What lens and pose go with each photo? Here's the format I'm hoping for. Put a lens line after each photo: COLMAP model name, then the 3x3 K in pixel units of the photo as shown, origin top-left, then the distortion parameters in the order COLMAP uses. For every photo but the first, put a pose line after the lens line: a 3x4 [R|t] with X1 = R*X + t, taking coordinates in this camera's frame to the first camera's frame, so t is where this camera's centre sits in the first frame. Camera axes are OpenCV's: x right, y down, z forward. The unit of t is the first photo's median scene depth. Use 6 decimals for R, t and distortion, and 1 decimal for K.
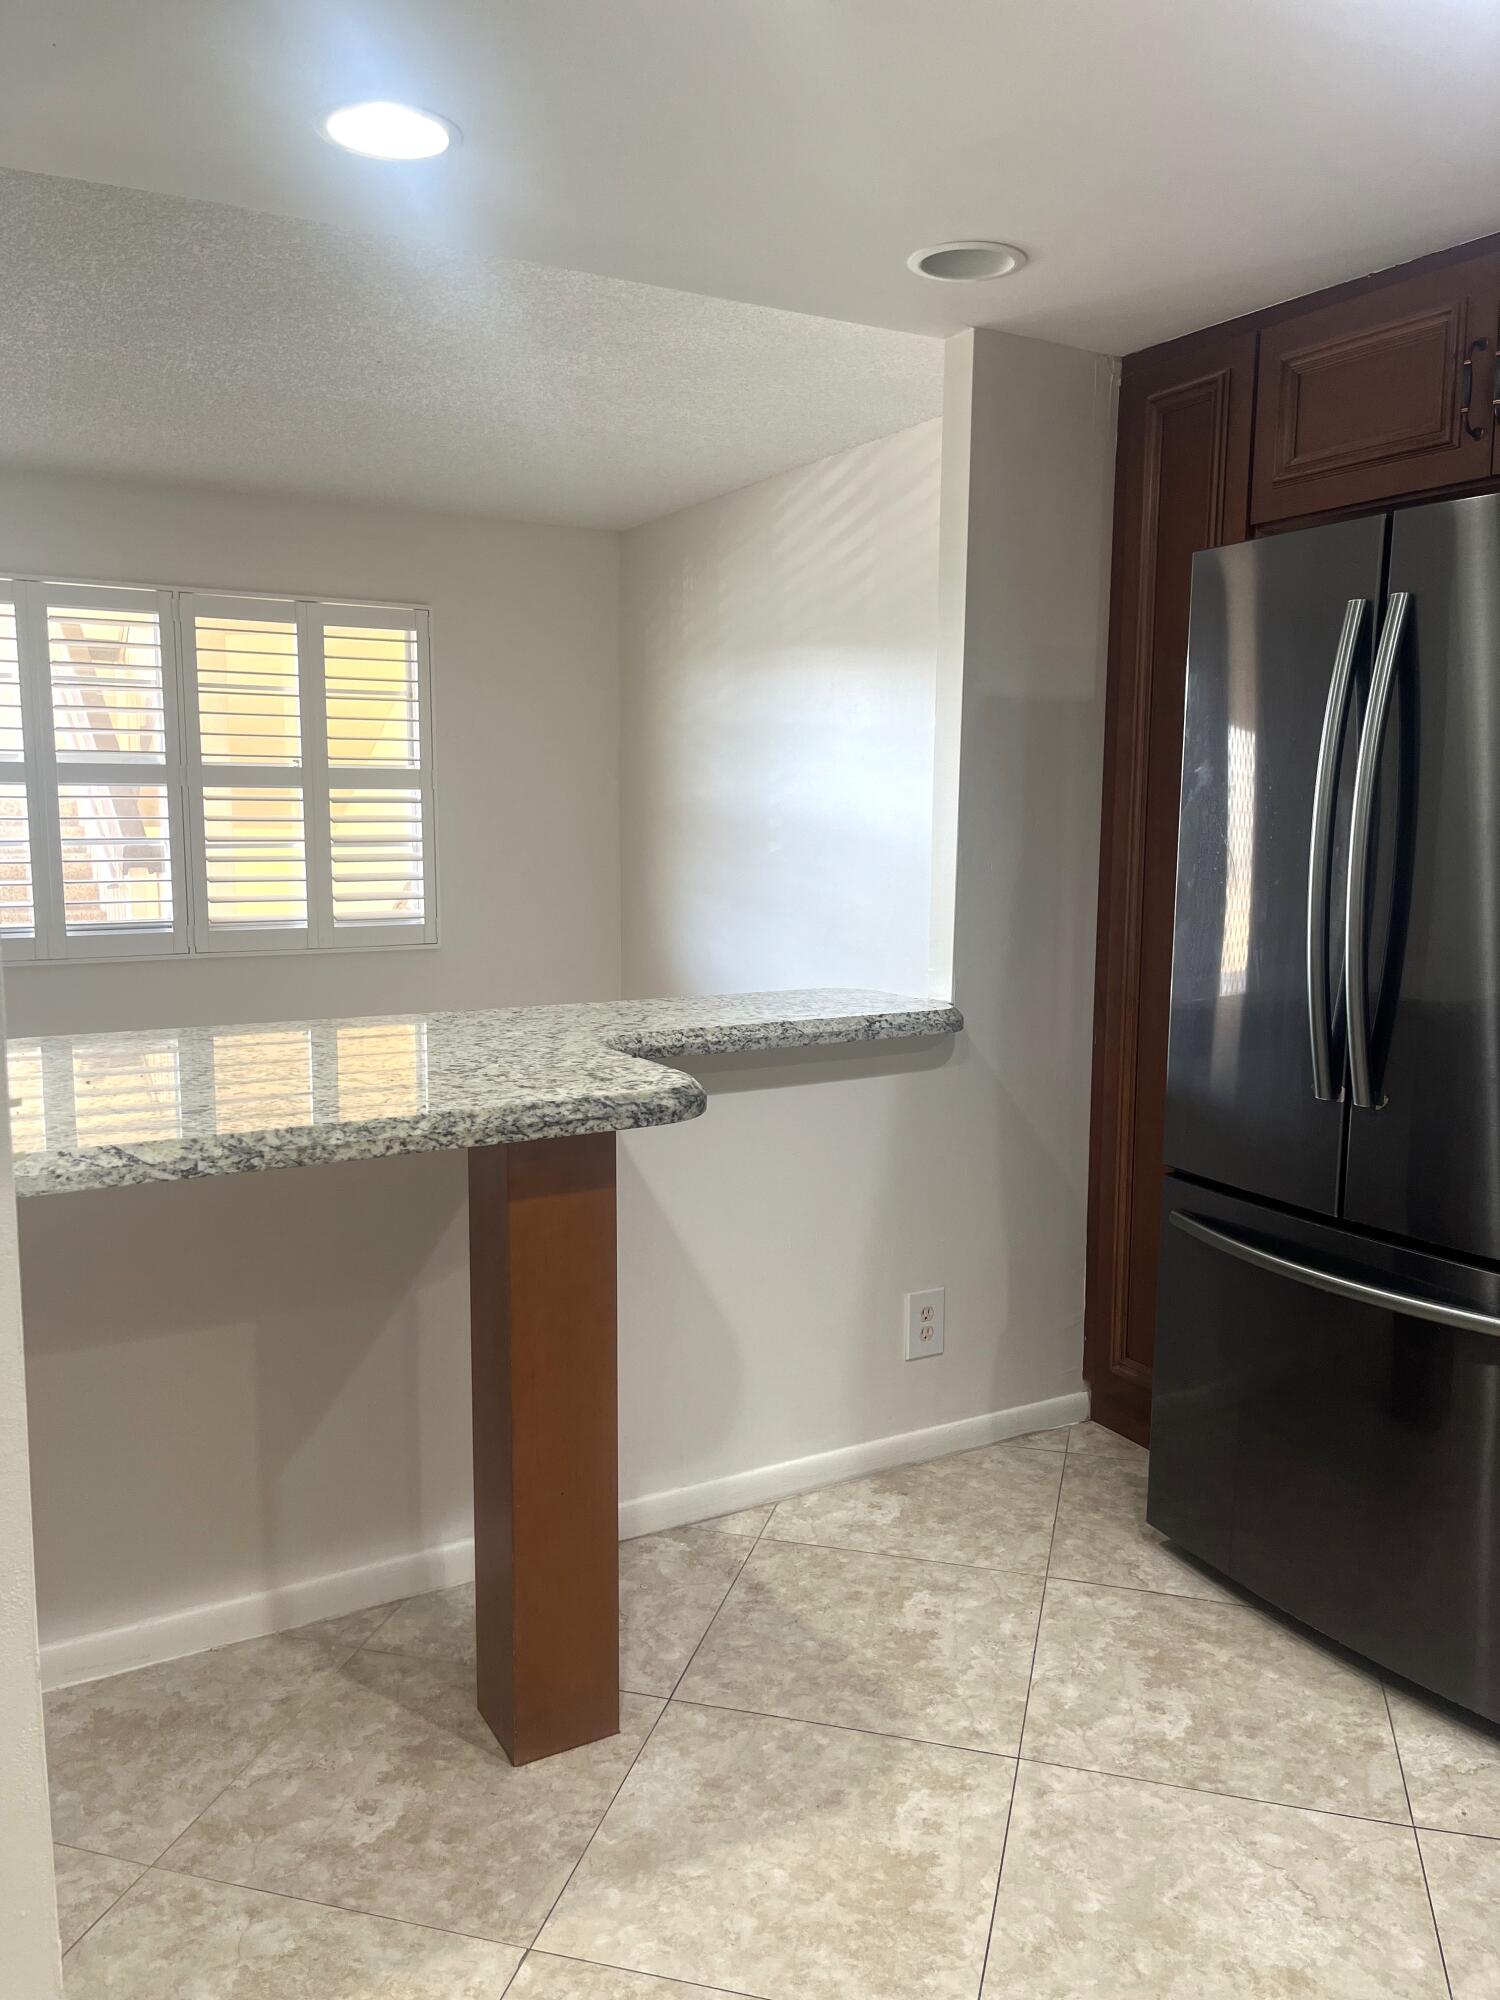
lens RADIAL K [[1517.0, 0, 750.0], [0, 1517.0, 1000.0], [0, 0, 1]] dist [0.029823, -0.001576]
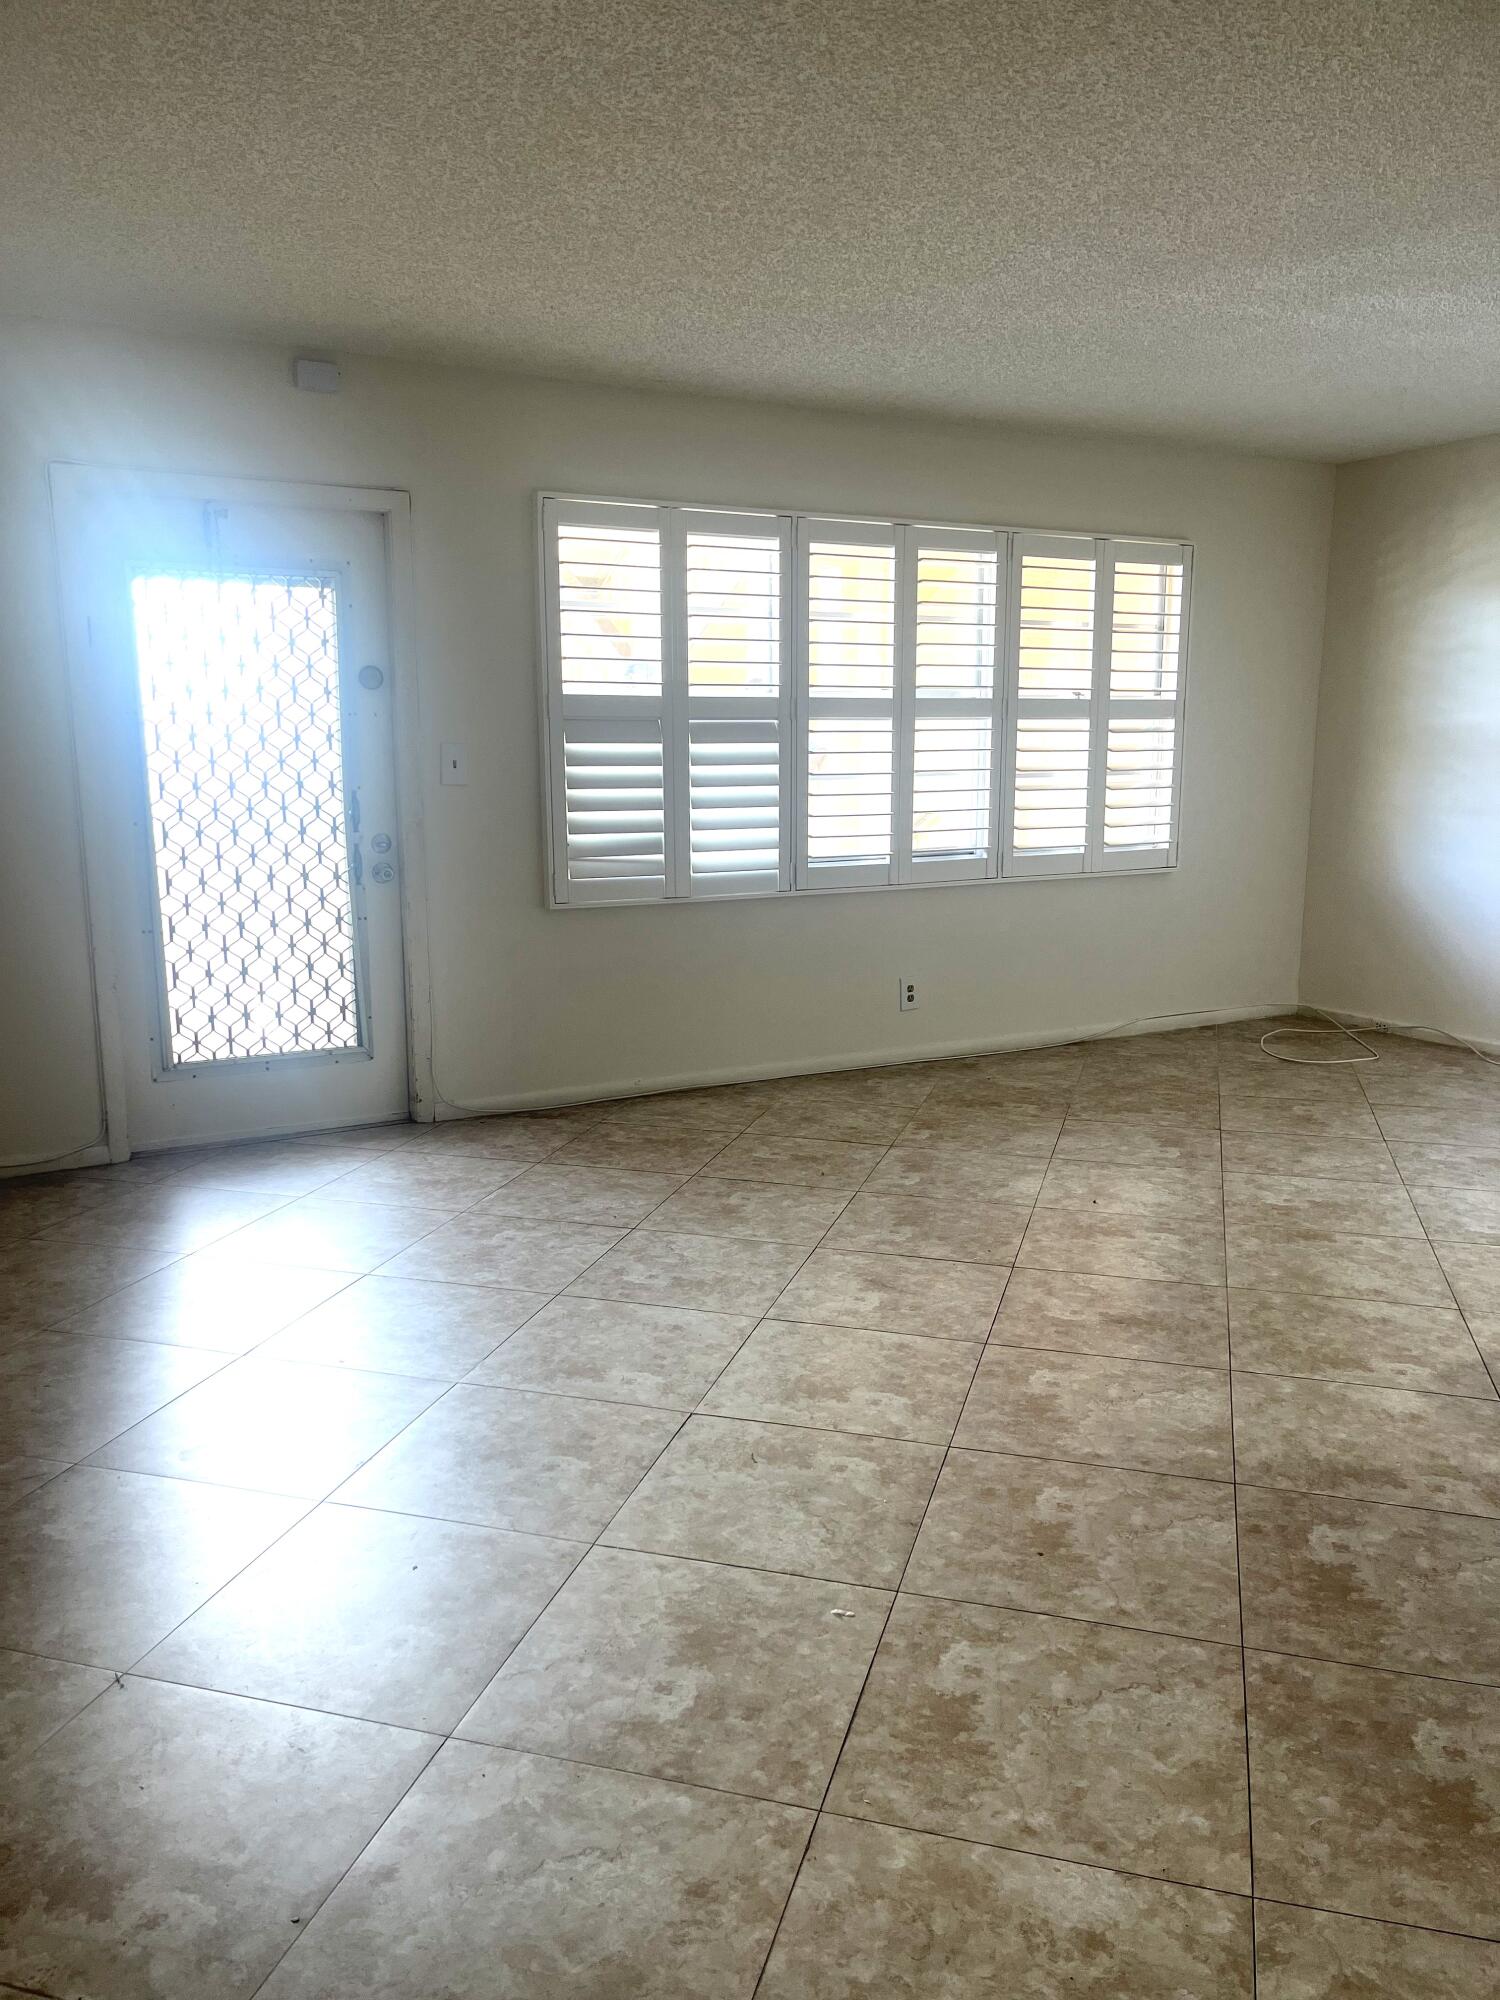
lens RADIAL K [[1529.2, 0, 743.8], [0, 1529.2, 1013.0], [0, 0, 1]] dist [-0.003312, 0.001292]
pose [[0.999963, -0.004498, -0.007318, -0.402165], [0.004936, 0.998127, 0.060978, -0.002445], [0.007030, -0.061012, 0.998112, -0.048050]]
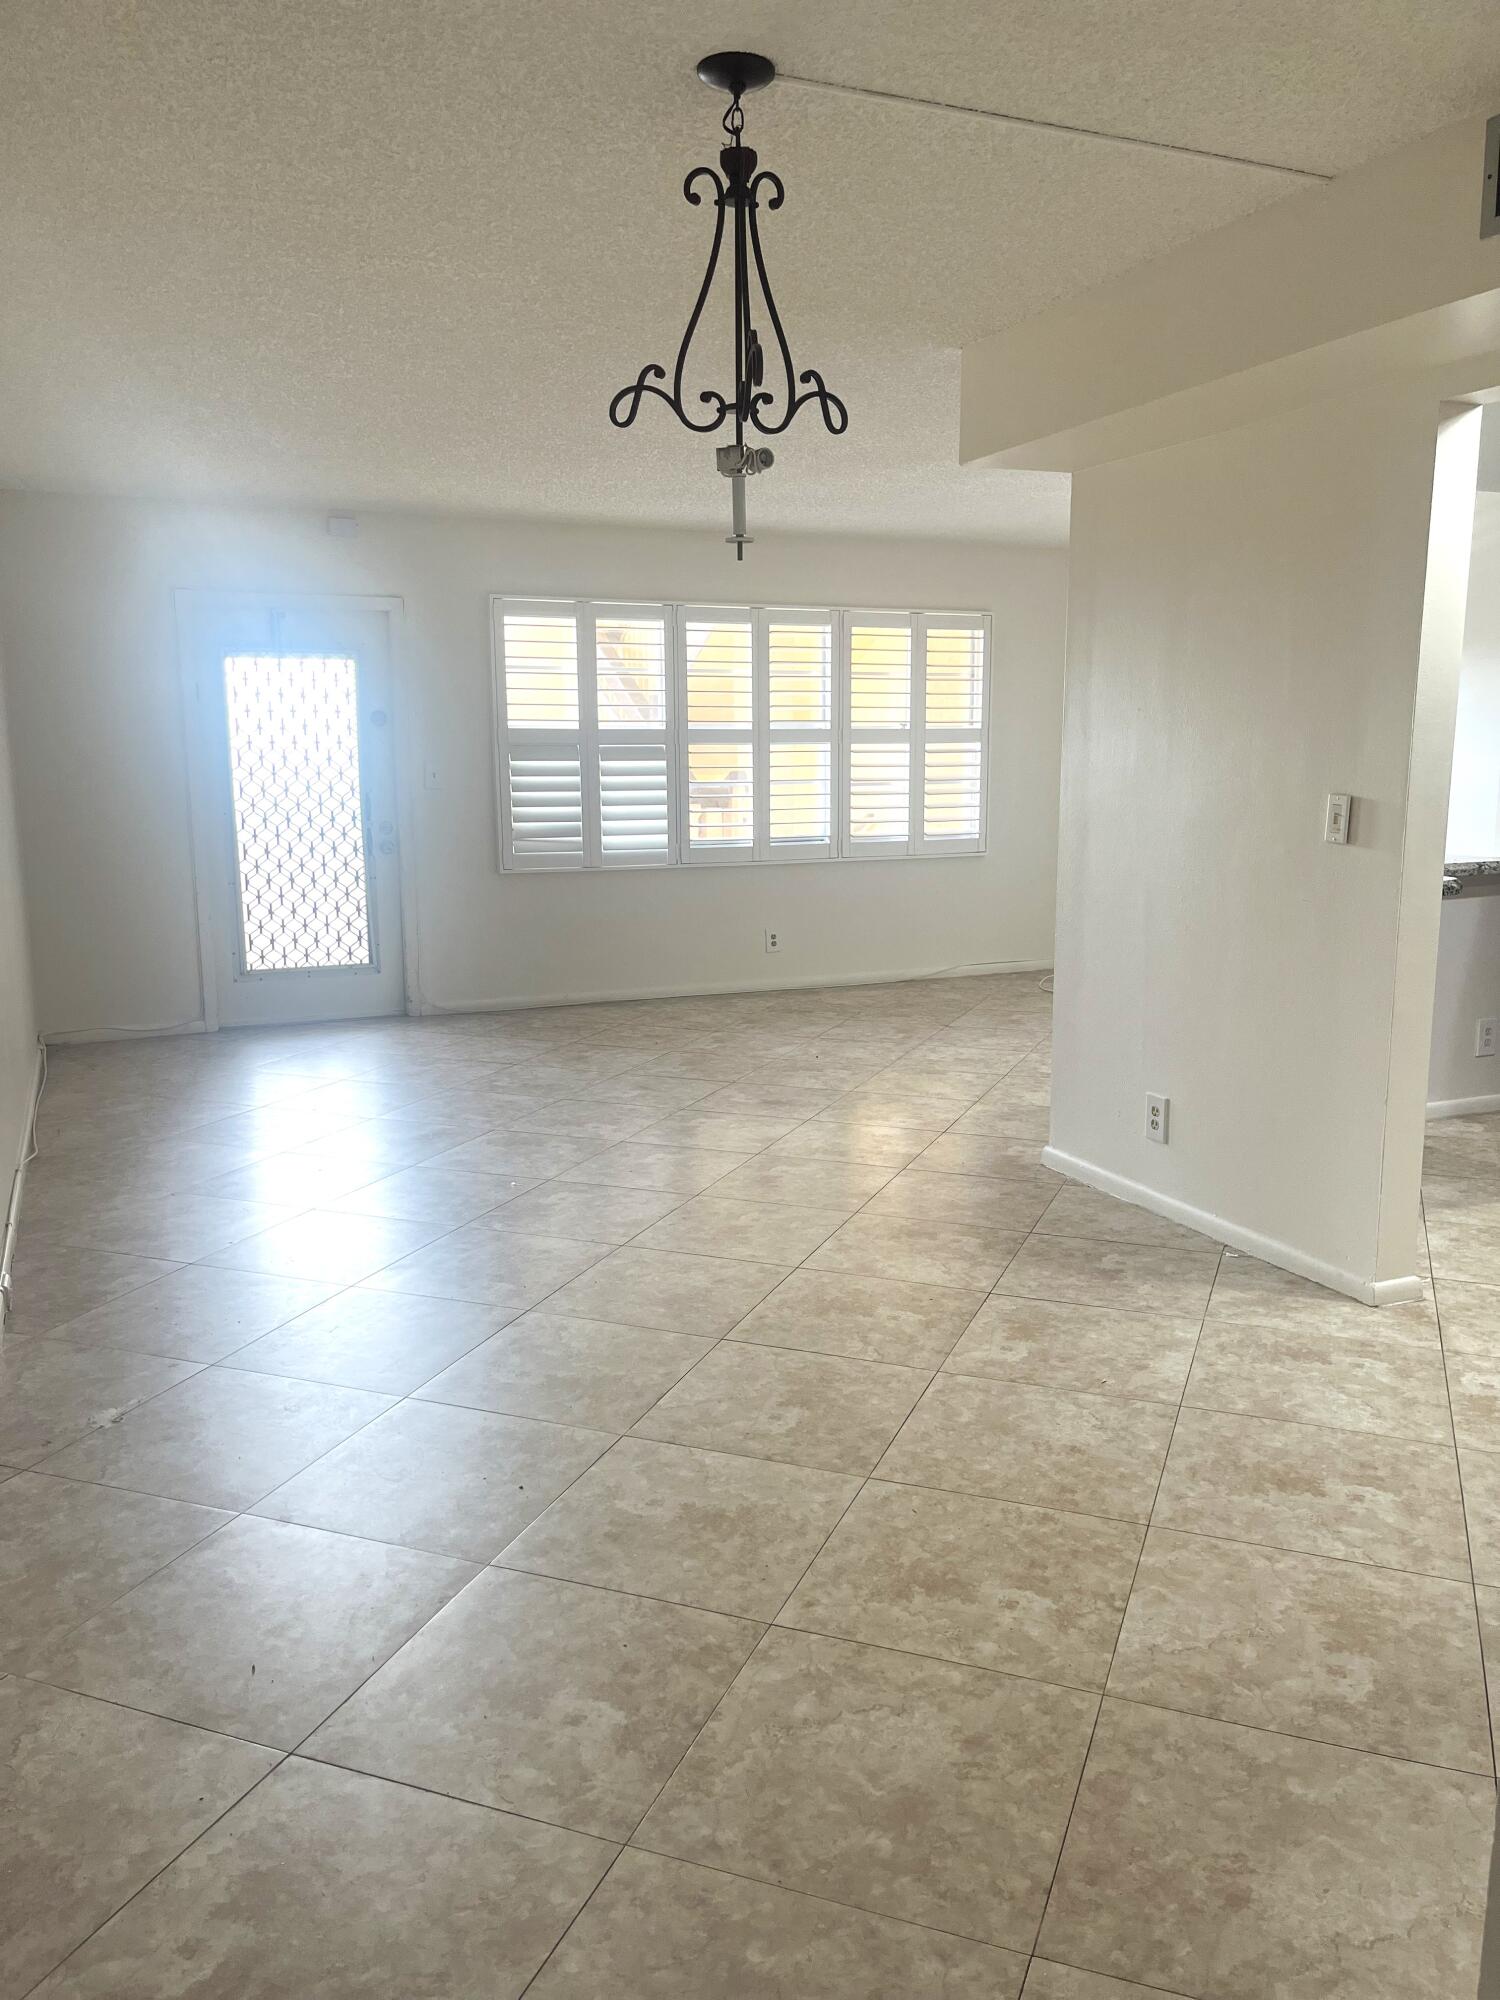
lens RADIAL K [[1504.3, 0, 750.0], [0, 1504.3, 1000.0], [0, 0, 1]] dist [0.002766, -0.003158]
pose [[0.993679, 0.000191, -0.112259, -0.217577], [0.002480, 0.999717, 0.023654, 0.053288], [0.112232, -0.023783, 0.993397, -0.334521]]
